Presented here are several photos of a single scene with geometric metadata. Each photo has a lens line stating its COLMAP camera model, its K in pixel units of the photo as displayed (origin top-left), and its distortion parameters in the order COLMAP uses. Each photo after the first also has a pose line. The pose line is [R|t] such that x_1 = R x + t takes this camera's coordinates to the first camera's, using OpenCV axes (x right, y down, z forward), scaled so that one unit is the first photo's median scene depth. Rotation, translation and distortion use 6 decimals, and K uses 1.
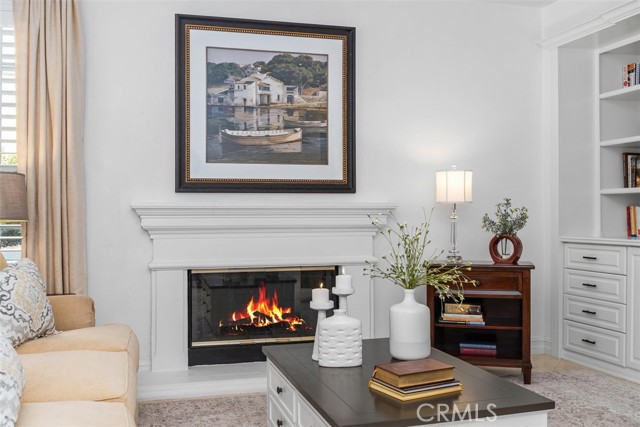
lens RADIAL K [[656.6, 0, 322.7], [0, 656.6, 208.5], [0, 0, 1]] dist [-0.049997, 0.000000]
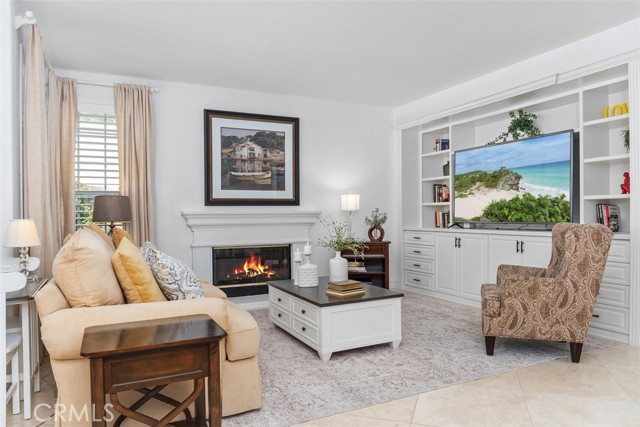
lens RADIAL K [[434.2, 0, 322.0], [0, 434.2, 218.9], [0, 0, 1]] dist [-0.025207, -0.005505]
pose [[0.985243, -0.006564, 0.171033, -0.104370], [0.003425, 0.999820, 0.018646, -0.008302], [-0.171124, -0.017785, 0.985089, -0.260311]]
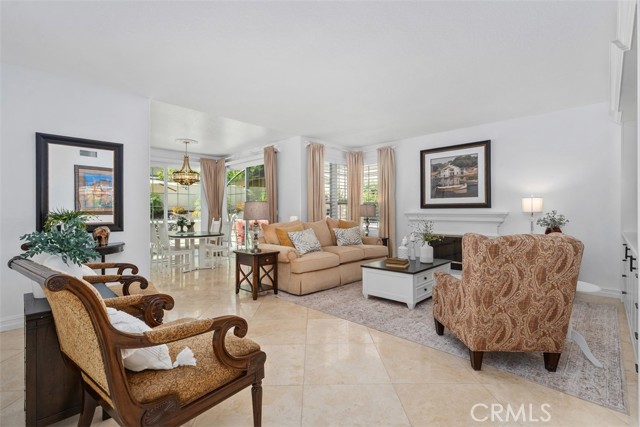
lens RADIAL K [[289.9, 0, 314.0], [0, 289.9, 212.2], [0, 0, 1]] dist [0.005372, 0.000199]
pose [[0.492105, 0.005373, -0.870519, 0.692371], [0.003620, 0.999960, 0.008218, -0.019528], [0.870529, -0.007195, 0.492065, -0.107871]]
